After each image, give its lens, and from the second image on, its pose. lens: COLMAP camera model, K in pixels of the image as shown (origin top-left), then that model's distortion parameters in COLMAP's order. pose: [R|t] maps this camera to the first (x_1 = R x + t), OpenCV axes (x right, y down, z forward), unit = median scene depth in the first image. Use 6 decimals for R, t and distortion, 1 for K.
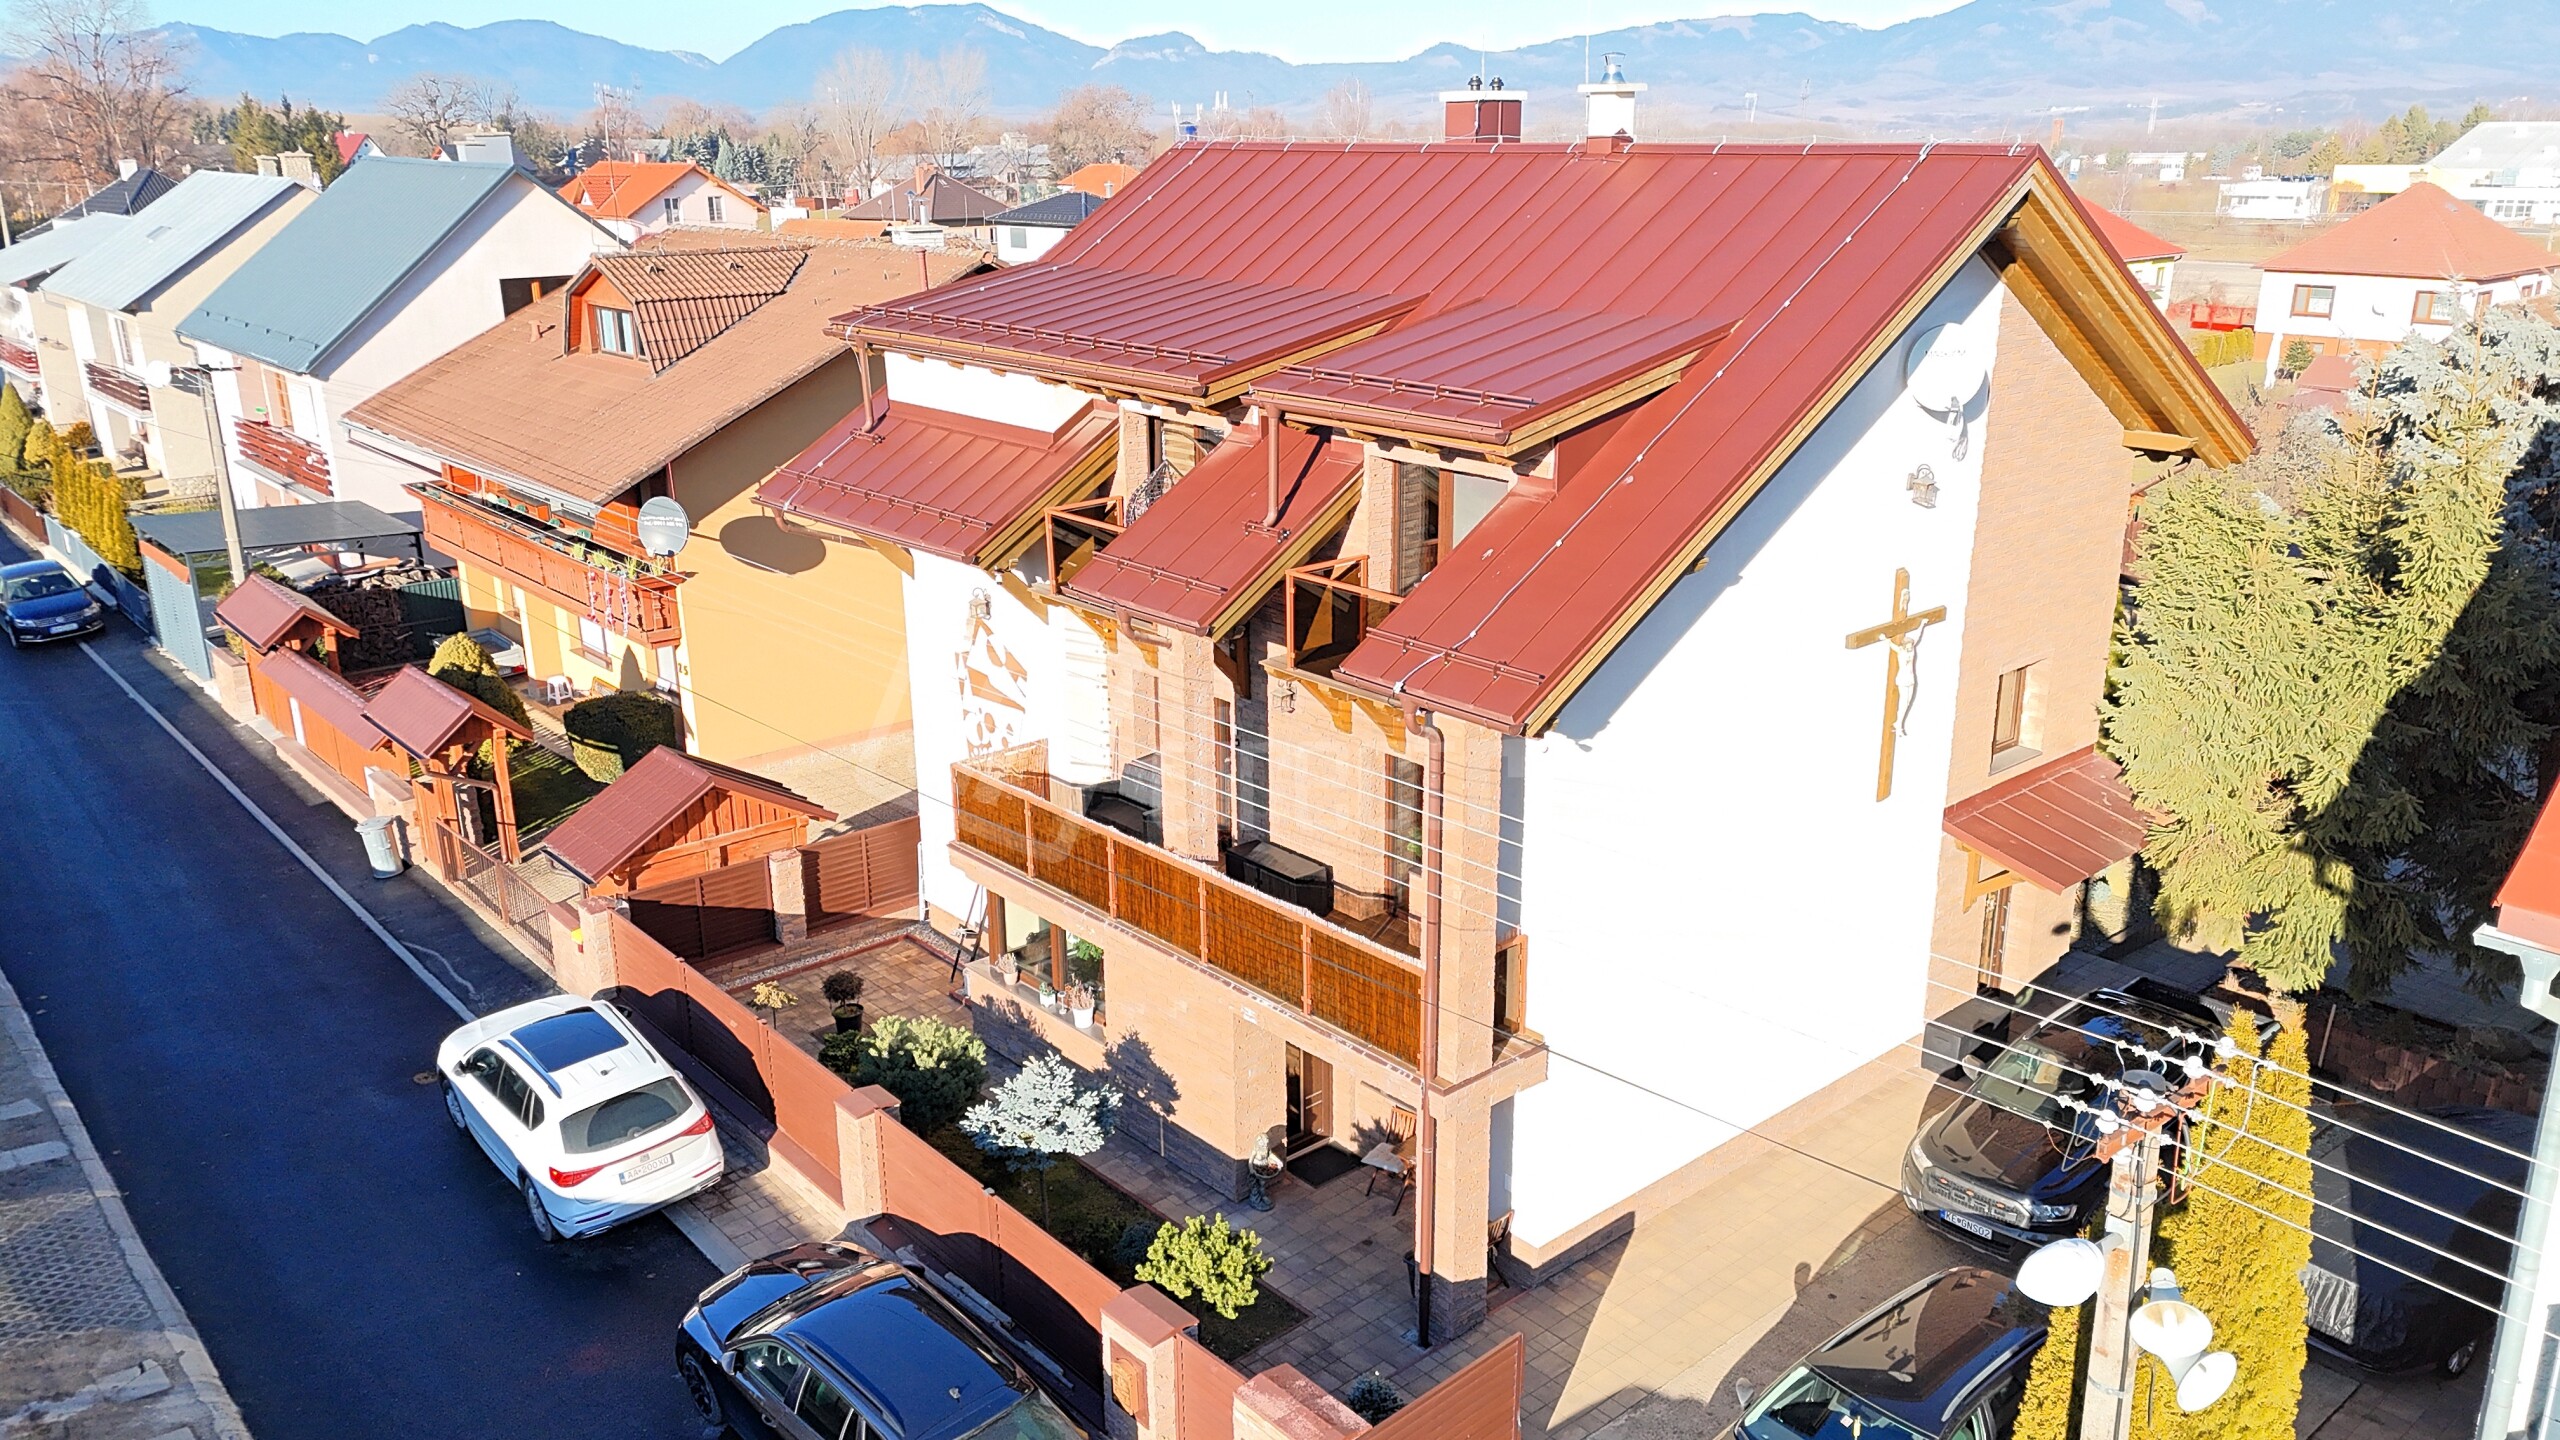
lens RADIAL K [[1919.5, 0, 1280.0], [0, 1919.5, 720.0], [0, 0, 1]] dist [0.023359, -0.001556]
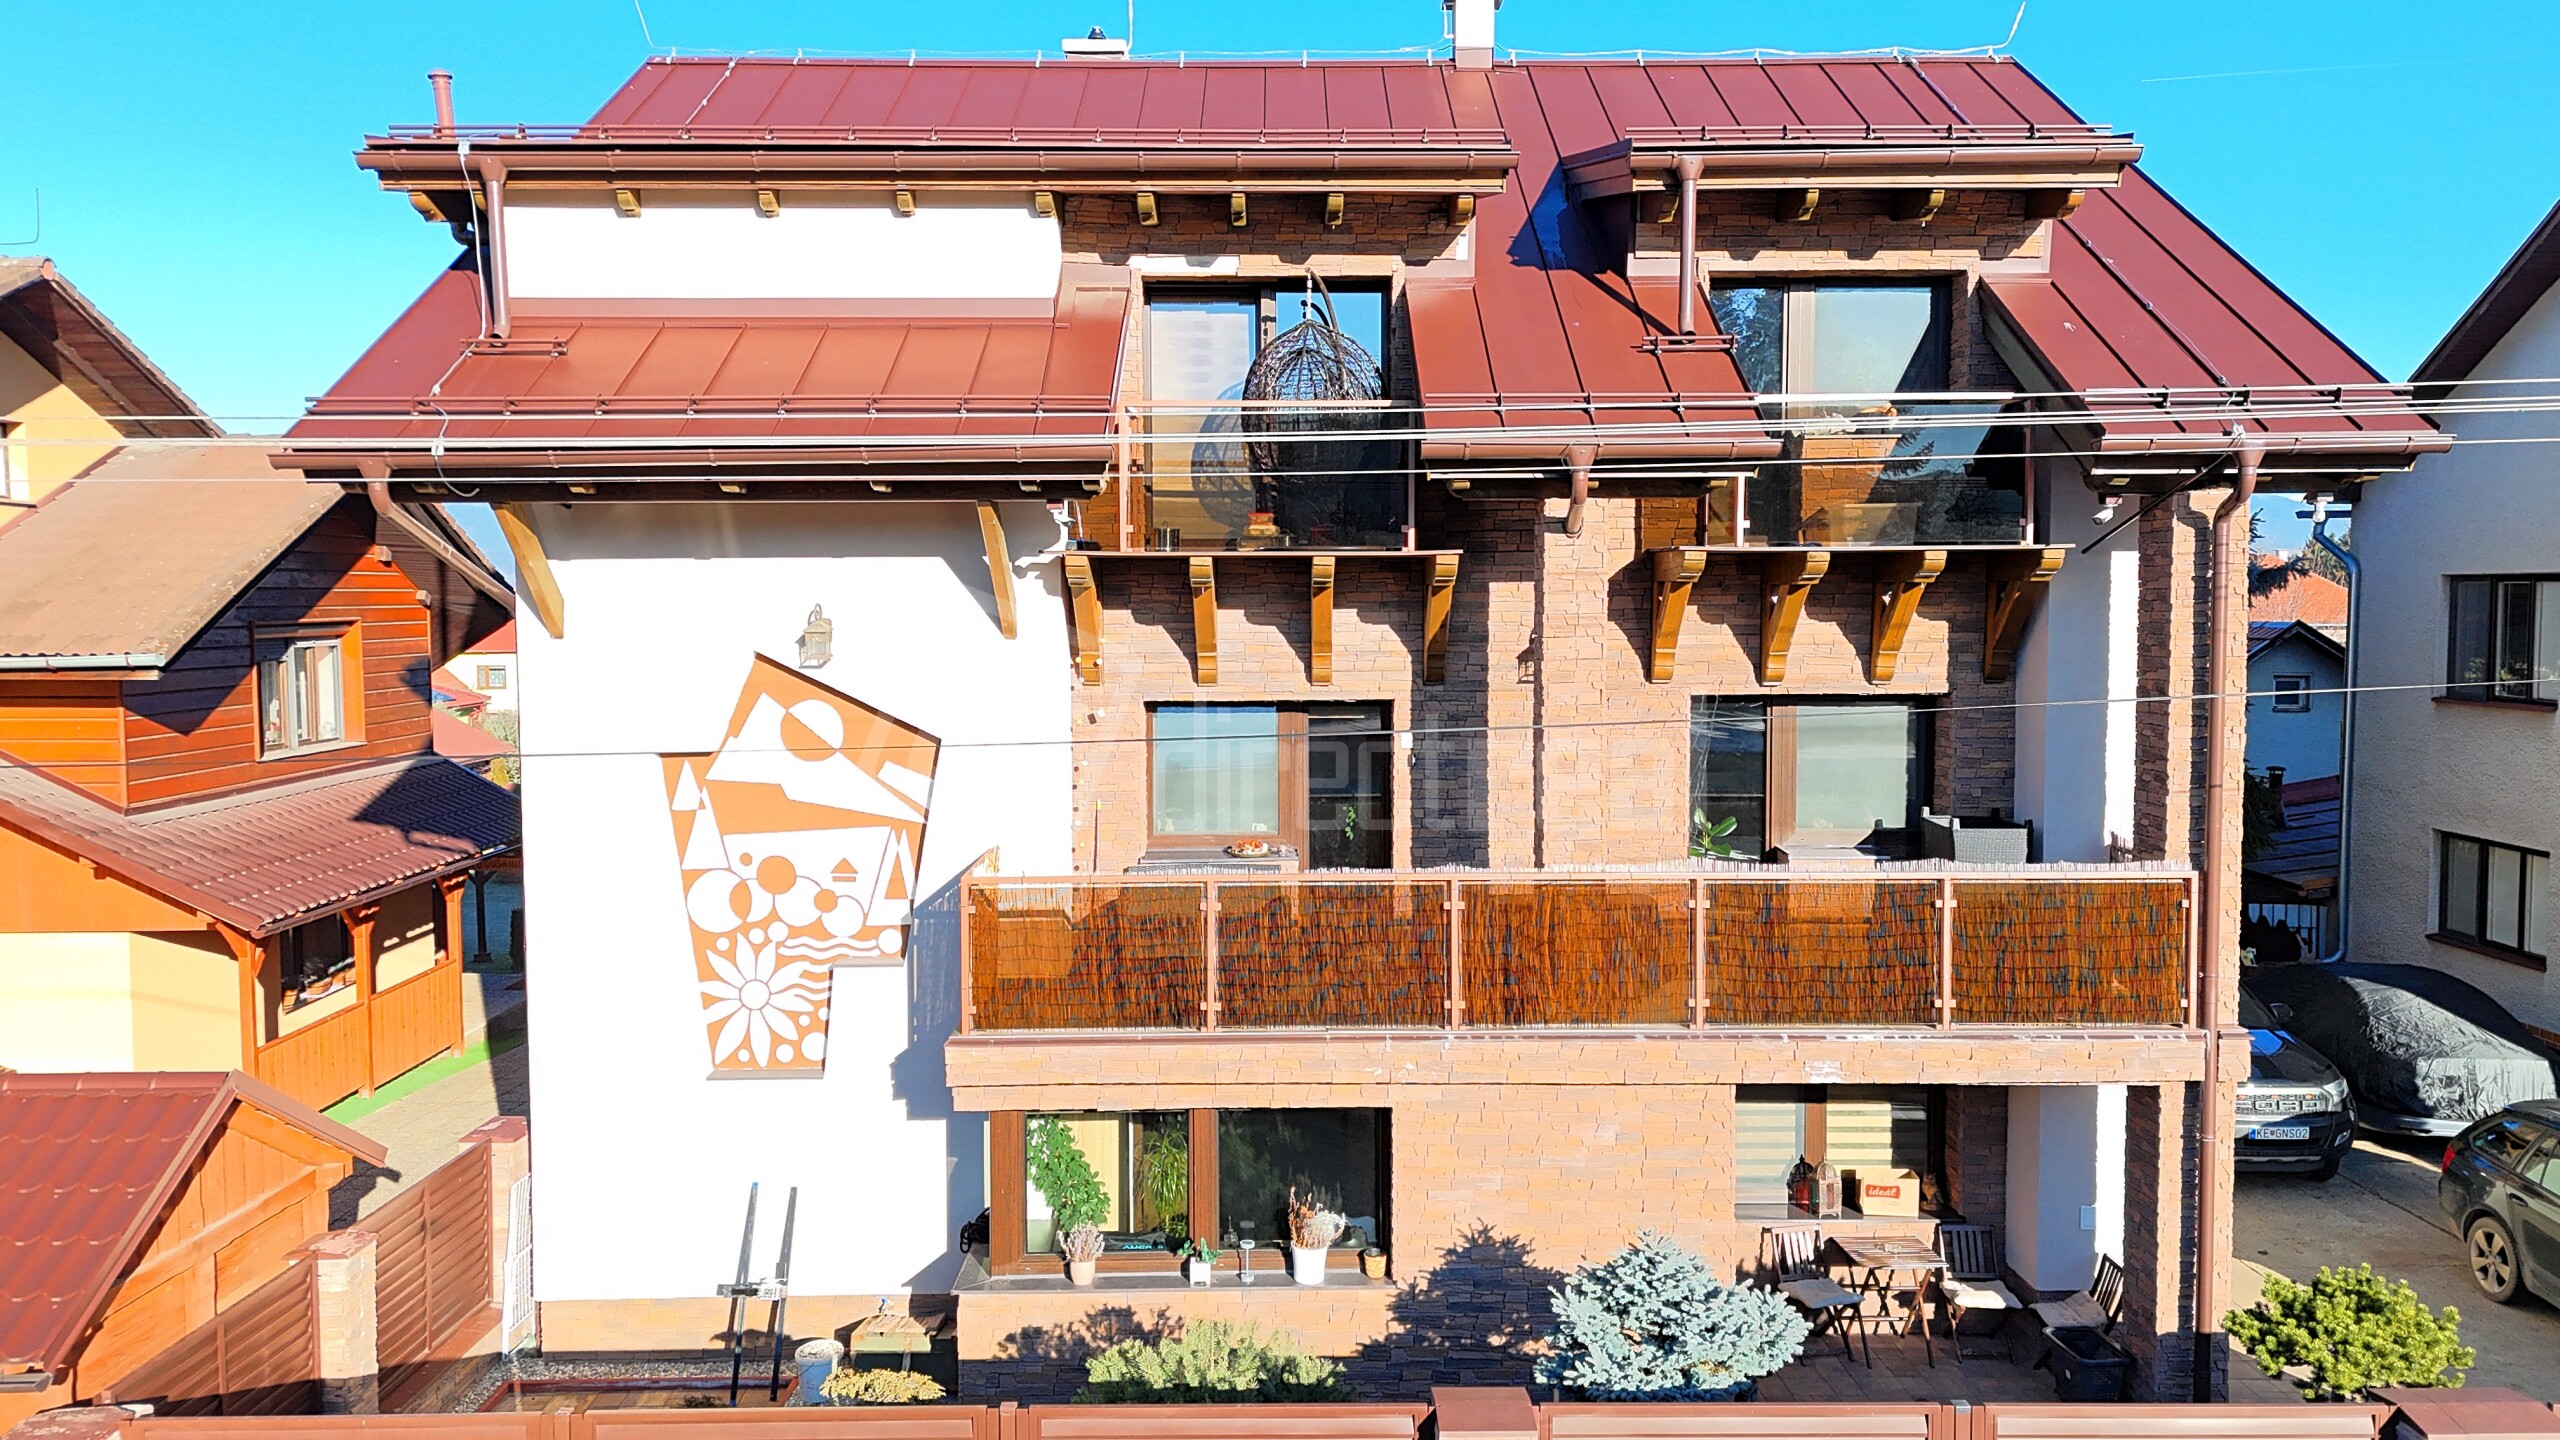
lens RADIAL K [[1919.5, 0, 1280.0], [0, 1919.5, 720.0], [0, 0, 1]] dist [0.023359, -0.001556]
pose [[0.633592, -0.043524, 0.772442, -0.556335], [0.232894, 0.962835, -0.136779, 0.077901], [-0.737782, 0.266559, 0.620181, 0.627646]]
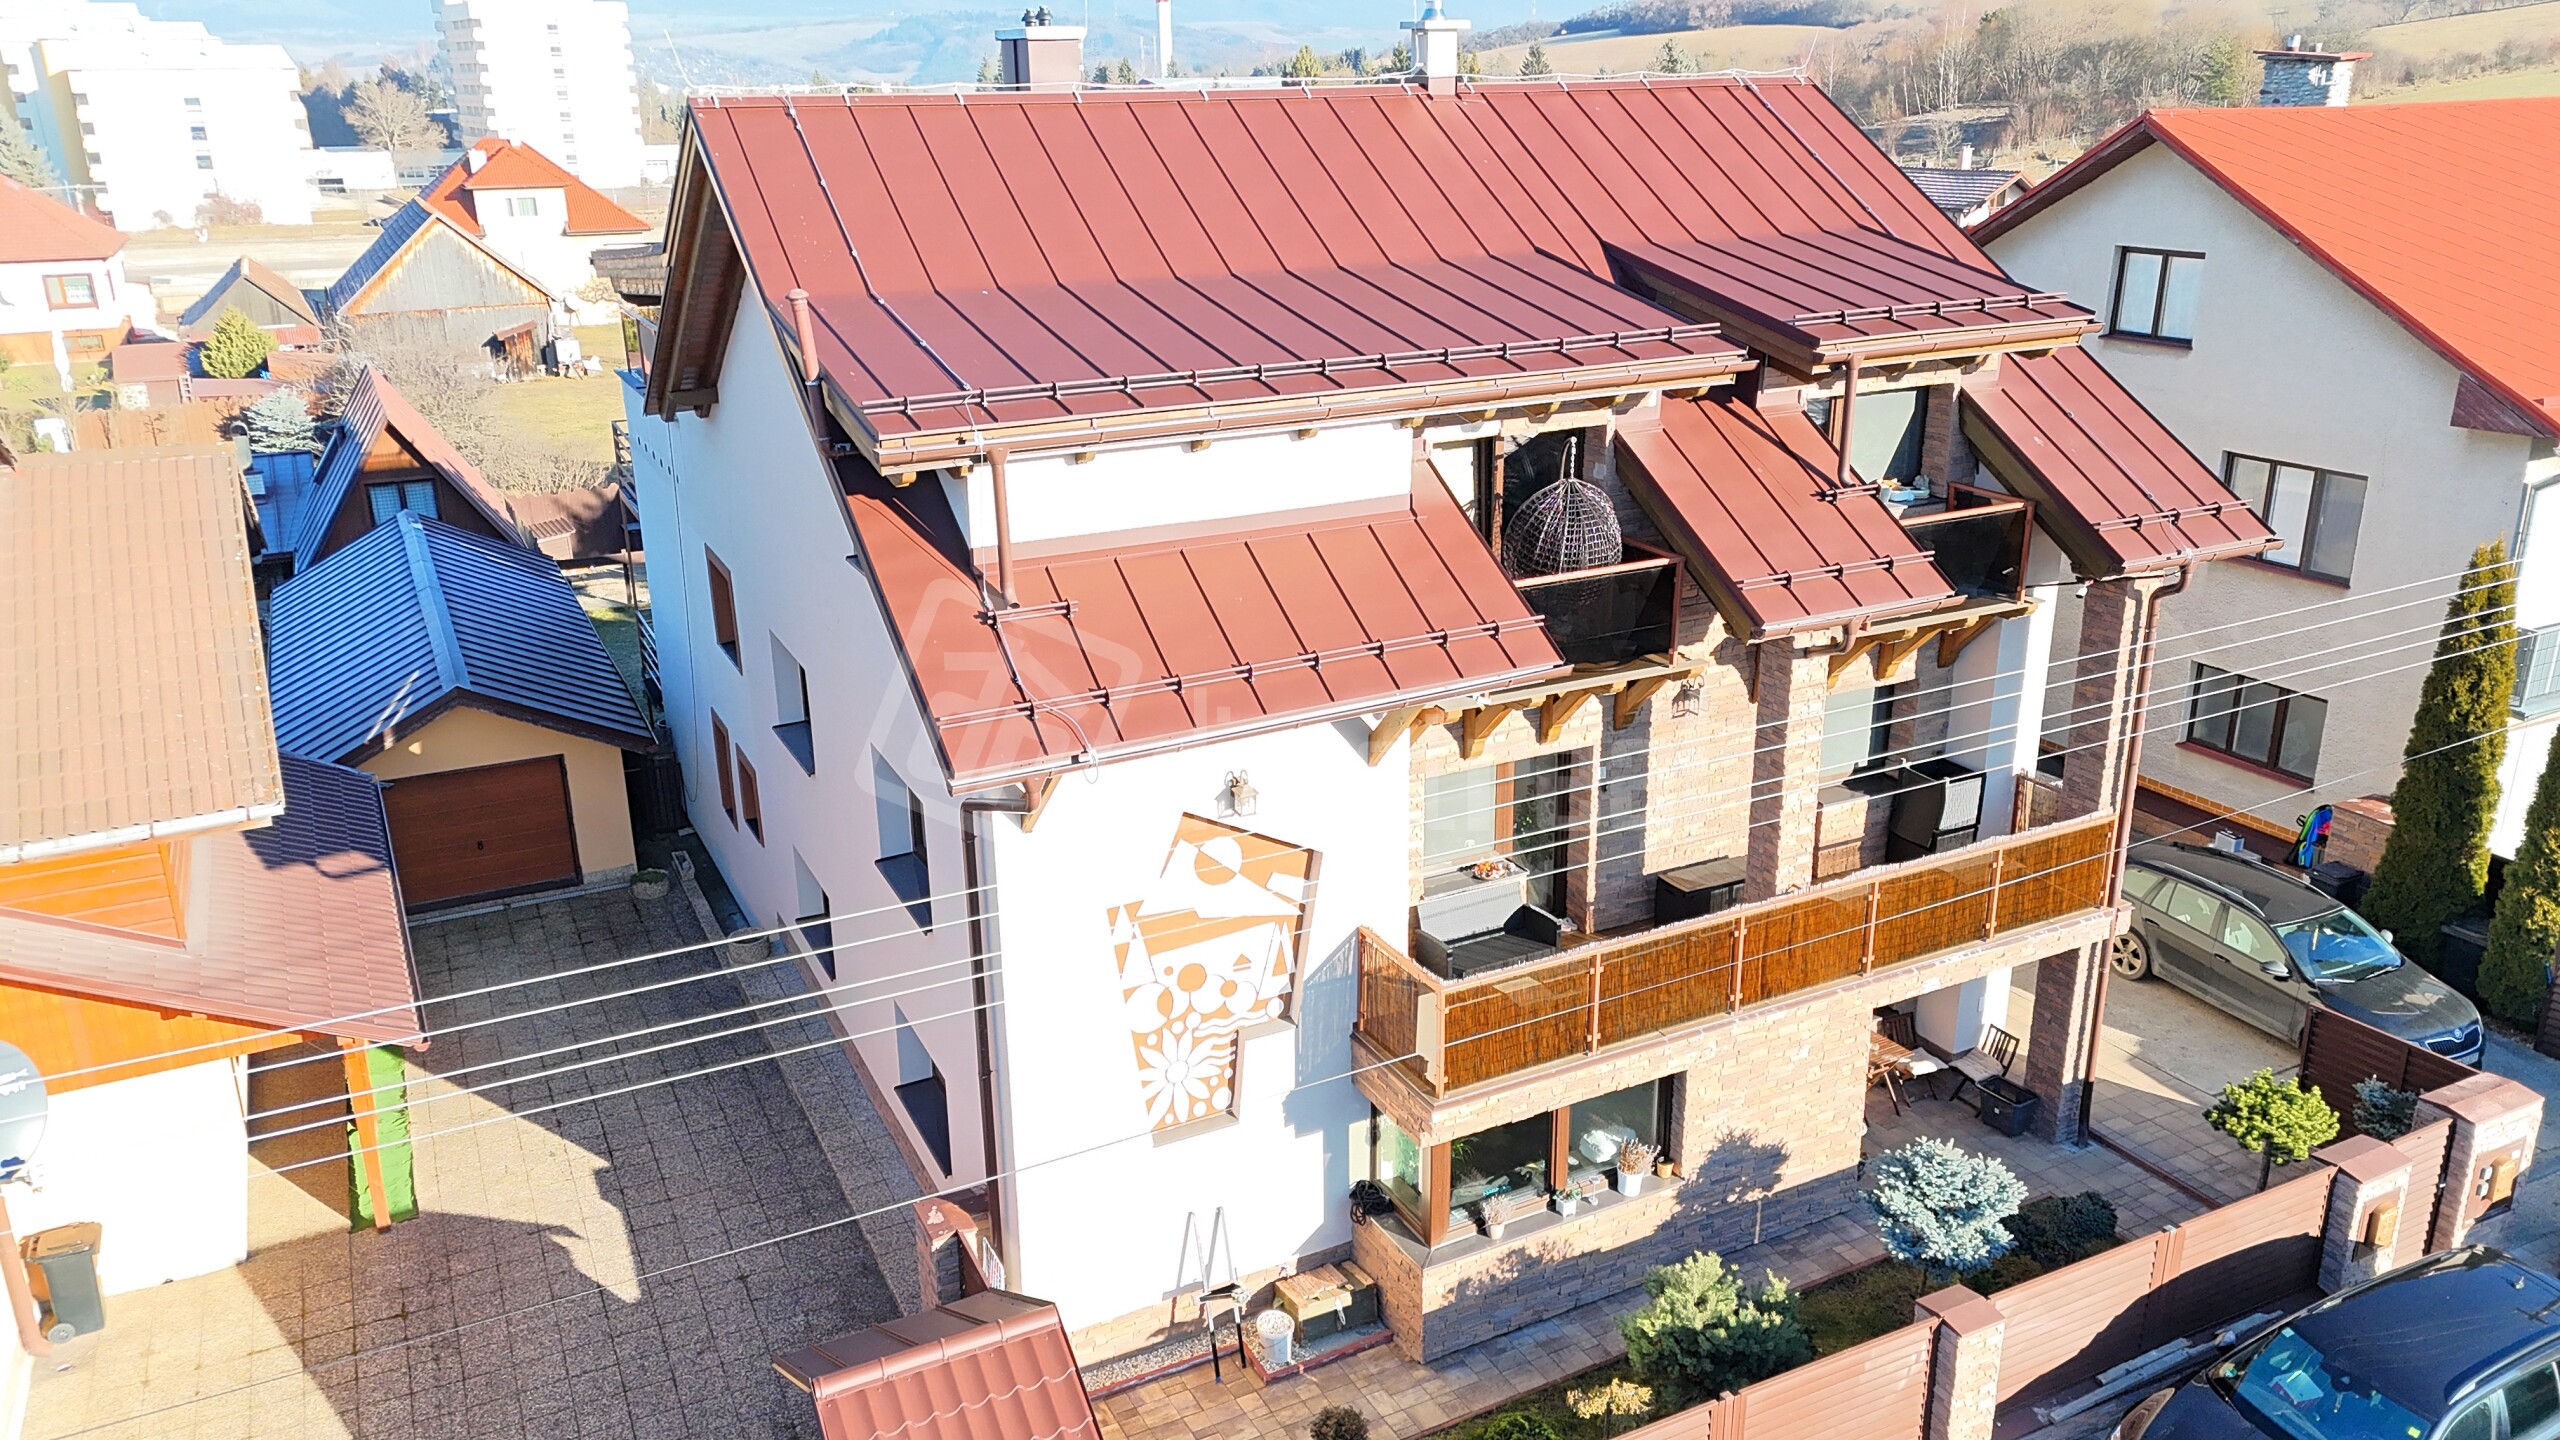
lens RADIAL K [[1919.5, 0, 1280.0], [0, 1919.5, 720.0], [0, 0, 1]] dist [0.023359, -0.001556]
pose [[0.242050, -0.306680, 0.920521, -0.835096], [0.307985, 0.923953, 0.226839, -0.254266], [-0.920085, 0.228600, 0.318096, 0.858663]]
